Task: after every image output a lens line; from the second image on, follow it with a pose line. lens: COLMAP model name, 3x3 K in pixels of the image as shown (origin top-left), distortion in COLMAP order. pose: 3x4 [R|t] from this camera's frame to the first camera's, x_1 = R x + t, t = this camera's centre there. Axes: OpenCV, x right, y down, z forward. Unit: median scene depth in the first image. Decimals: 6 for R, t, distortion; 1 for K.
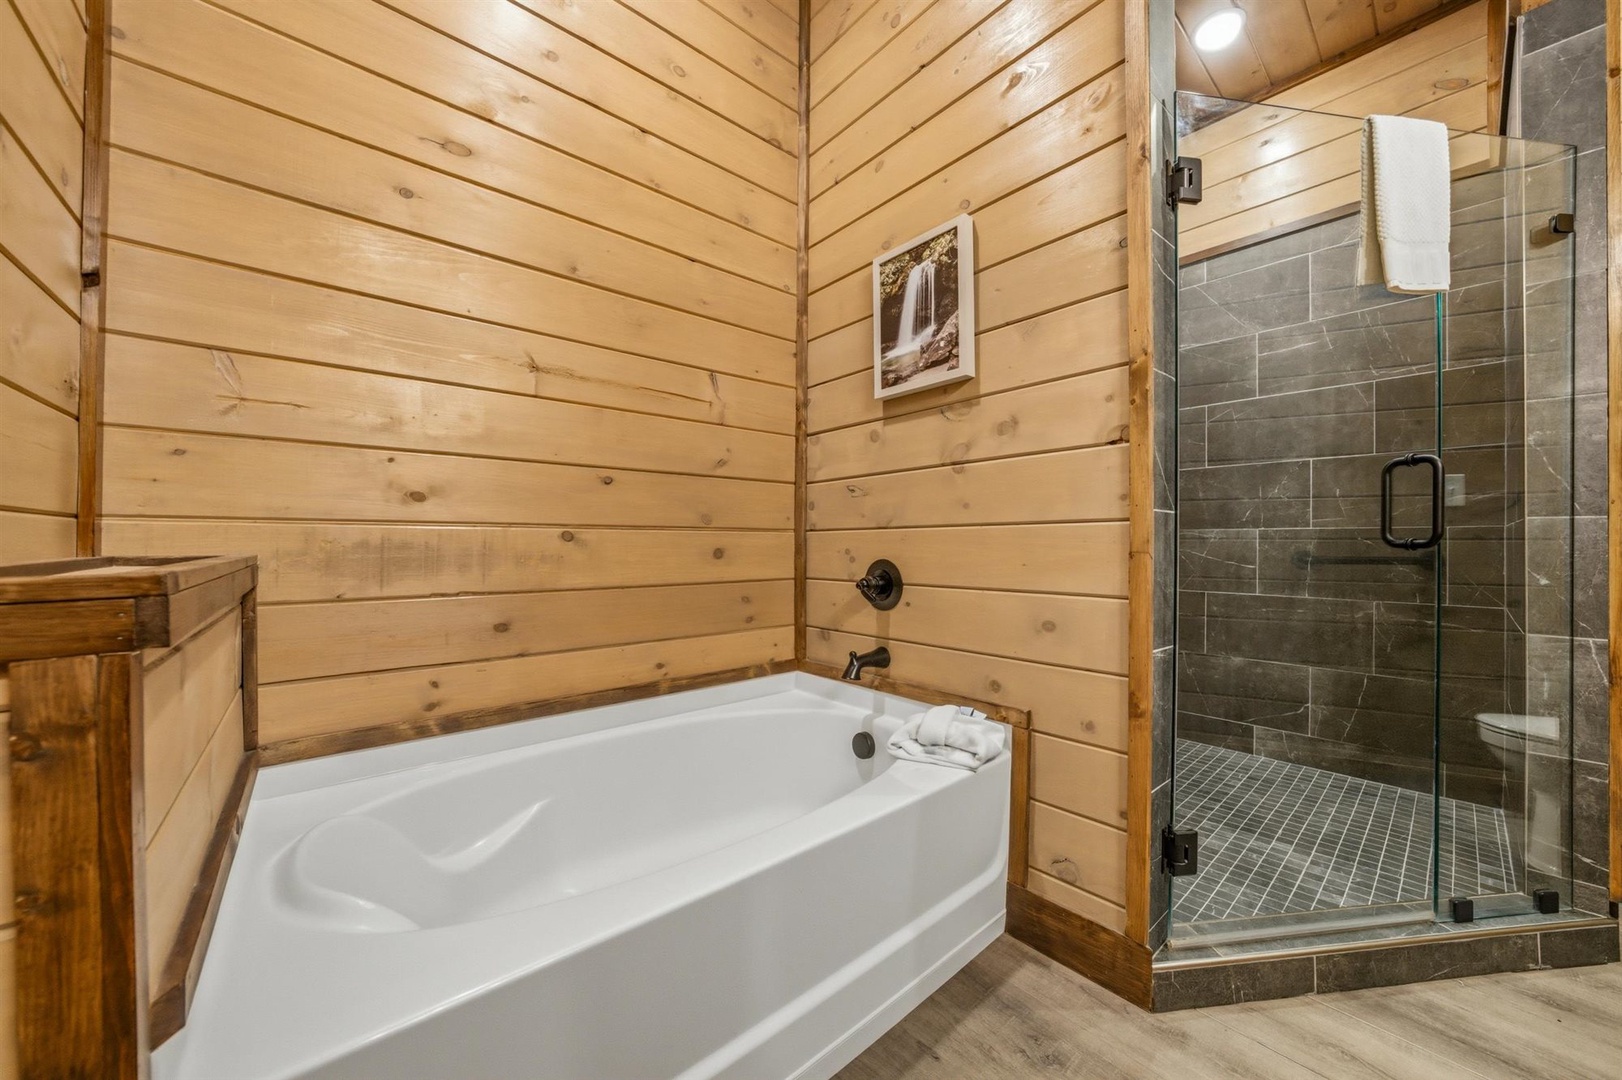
lens RADIAL K [[562.3, 0, 815.3], [0, 562.3, 539.5], [0, 0, 1]] dist [-0.010818, 0.000732]
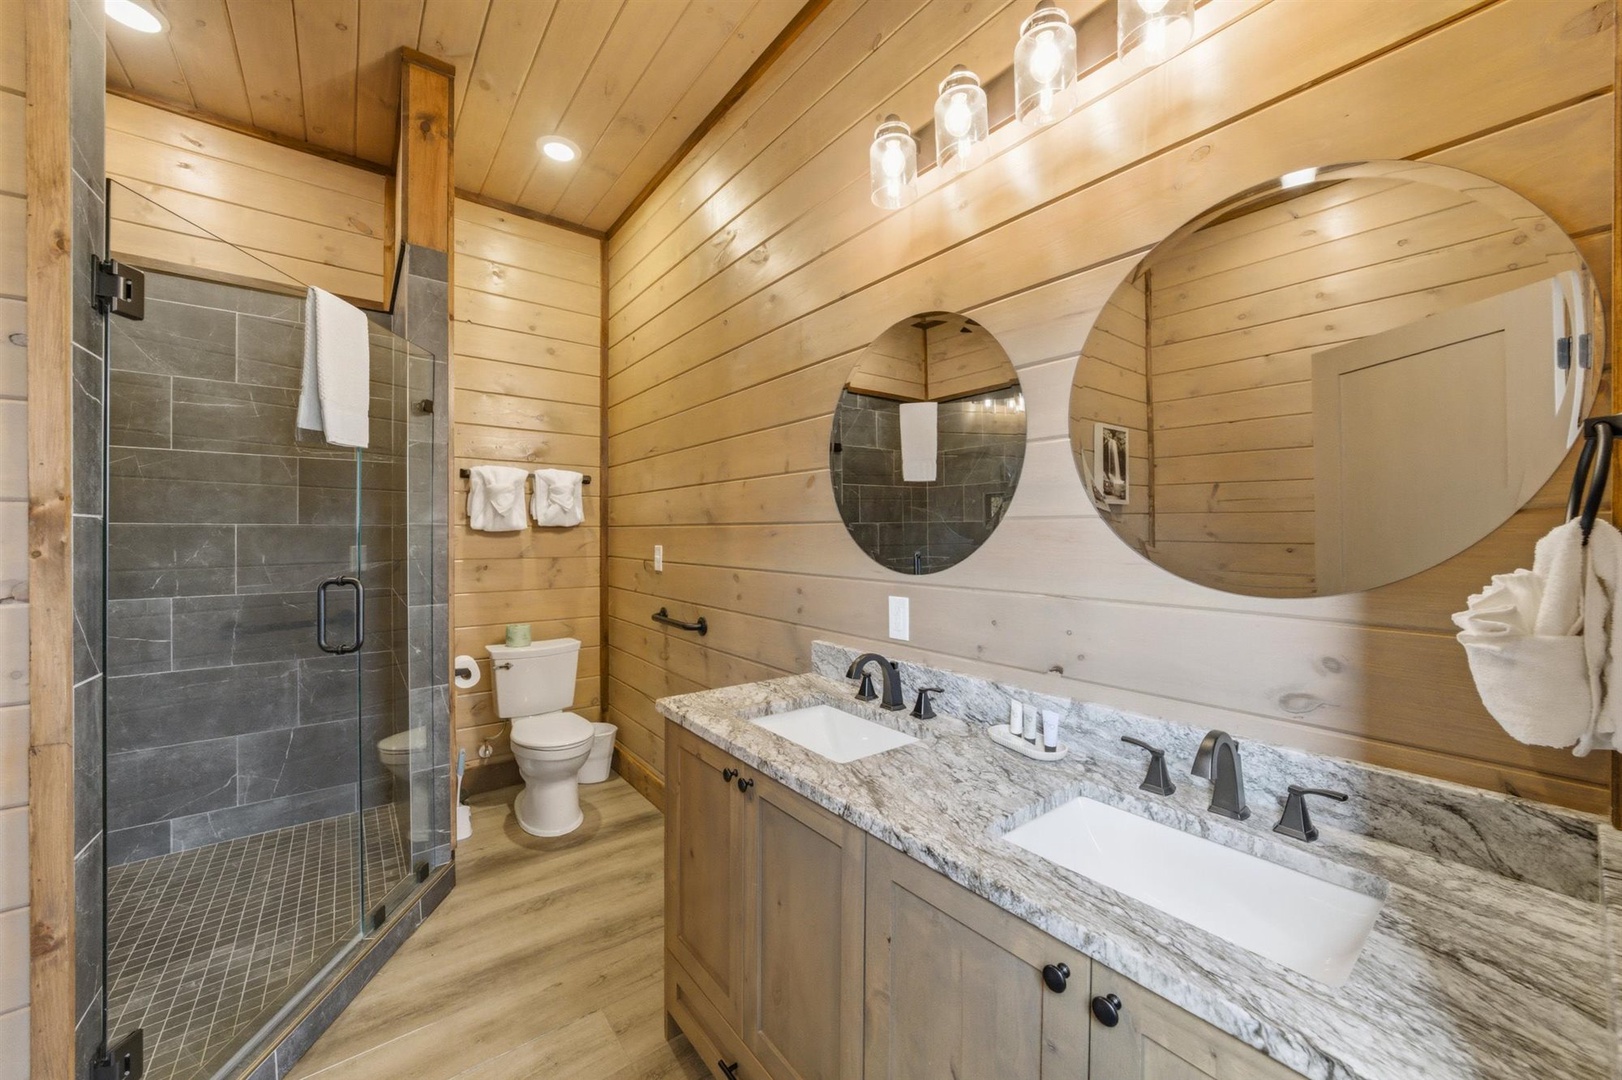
lens RADIAL K [[562.3, 0, 818.2], [0, 562.3, 534.3], [0, 0, 1]] dist [-0.010818, 0.000732]
pose [[0.009409, -0.003050, 0.999951, -0.143158], [-0.004576, 0.999985, 0.003093, -0.211409], [-0.999945, -0.004605, 0.009395, -0.071335]]
